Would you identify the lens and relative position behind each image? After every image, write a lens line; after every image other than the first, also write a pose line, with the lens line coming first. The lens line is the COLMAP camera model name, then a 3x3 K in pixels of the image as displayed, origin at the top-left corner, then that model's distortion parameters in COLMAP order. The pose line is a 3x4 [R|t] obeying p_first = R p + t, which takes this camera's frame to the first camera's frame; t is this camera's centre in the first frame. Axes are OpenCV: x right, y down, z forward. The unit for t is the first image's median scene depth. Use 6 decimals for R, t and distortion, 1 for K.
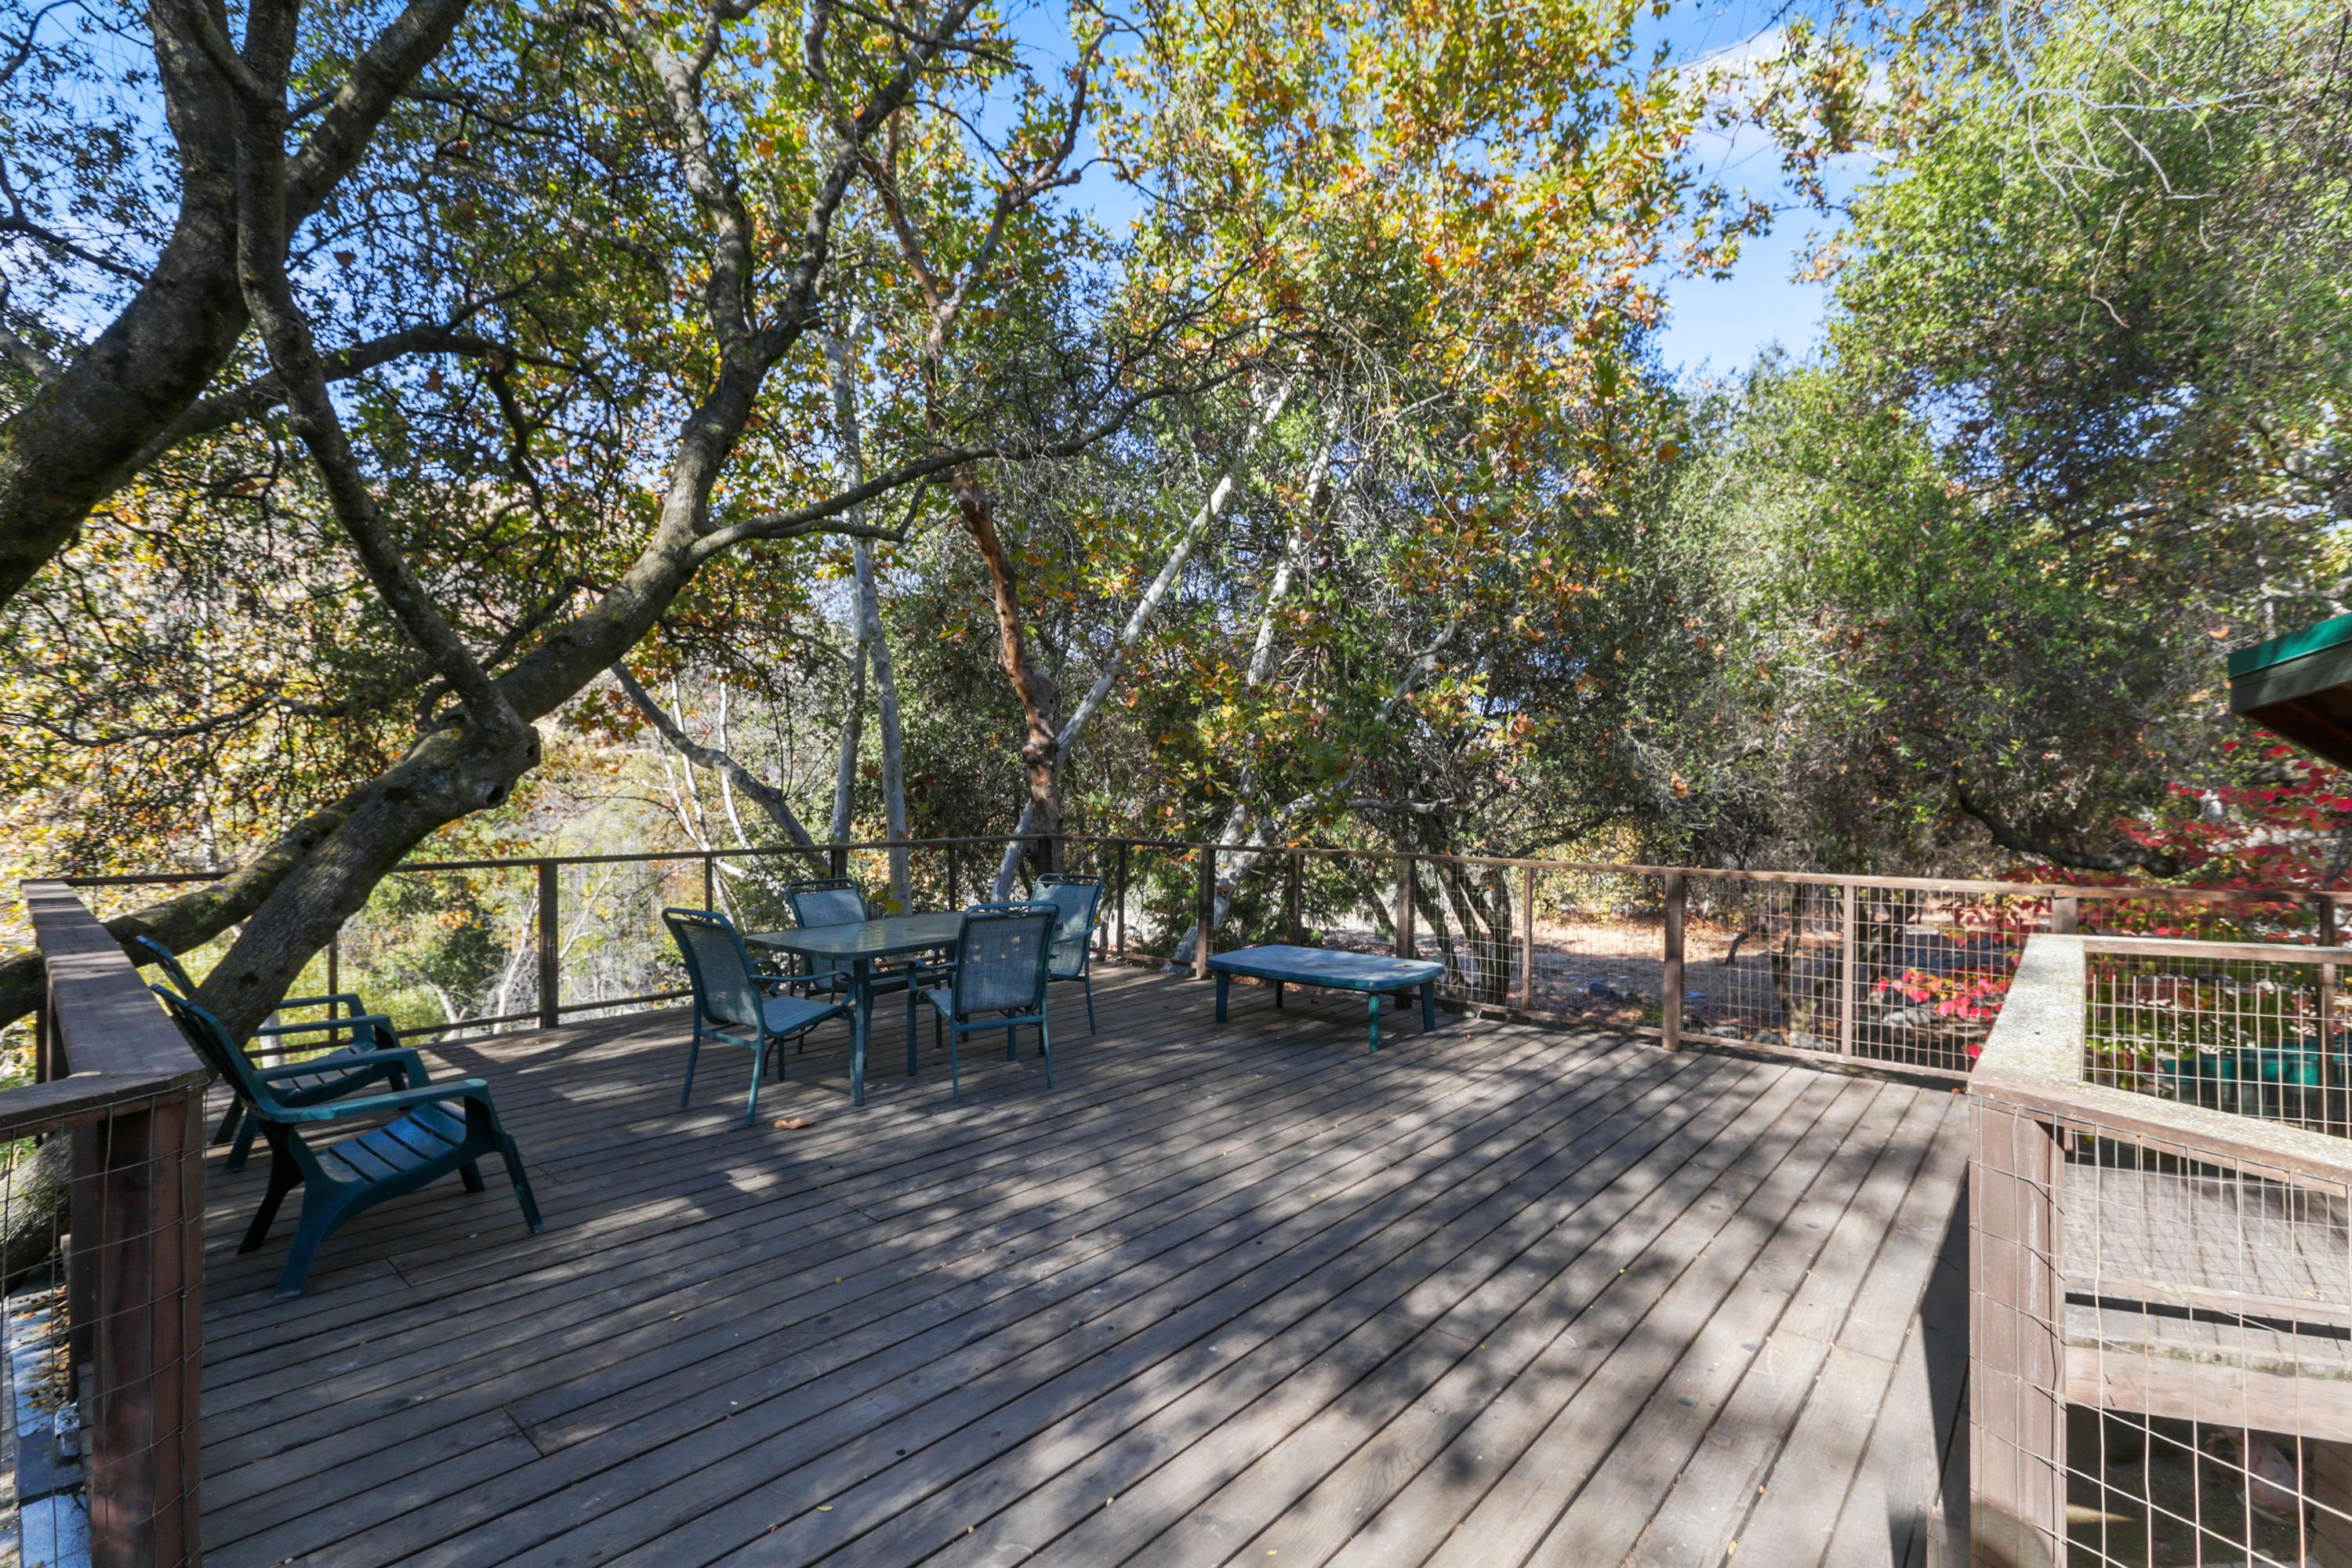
lens RADIAL K [[1077.0, 0, 1176.0], [0, 1077.0, 784.0], [0, 0, 1]] dist [-0.000929, 0.000013]
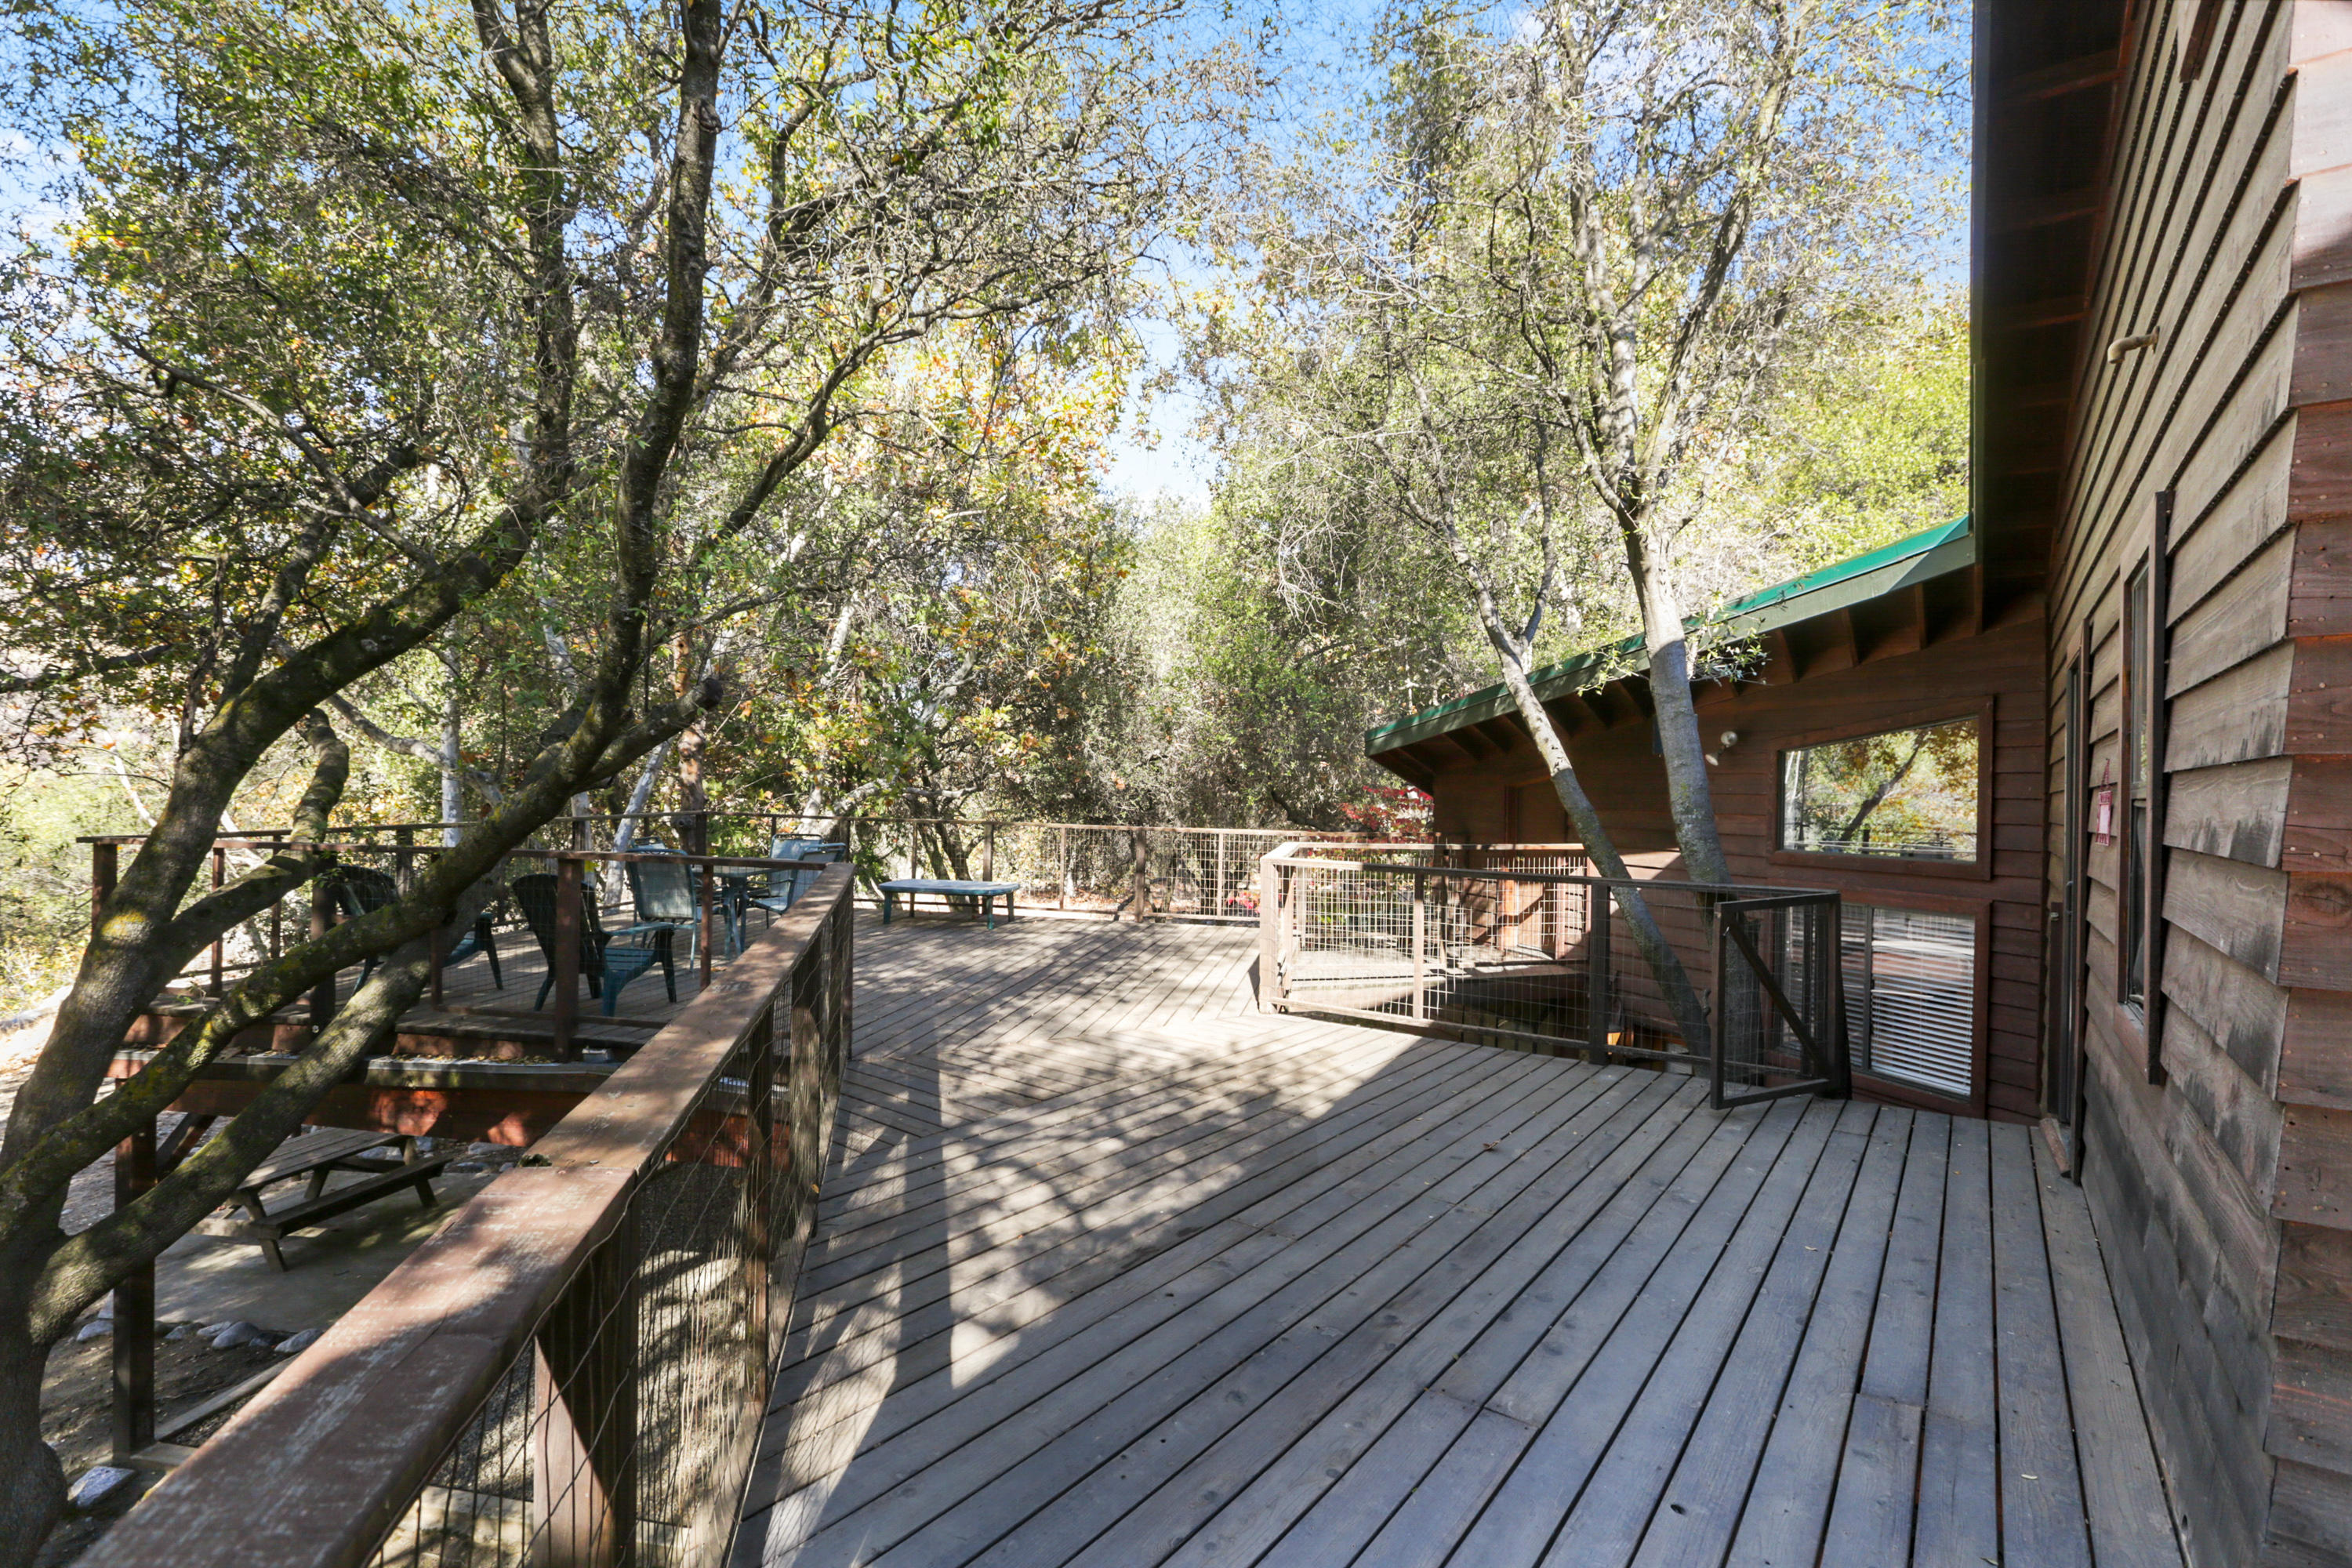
lens RADIAL K [[1089.0, 0, 1176.0], [0, 1089.0, 784.0], [0, 0, 1]] dist [0.000304, 0.000033]
pose [[0.859417, 0.014177, 0.511079, -0.247990], [-0.021675, 0.999727, 0.008717, -0.010160], [-0.510816, -0.018569, 0.859489, -0.359844]]
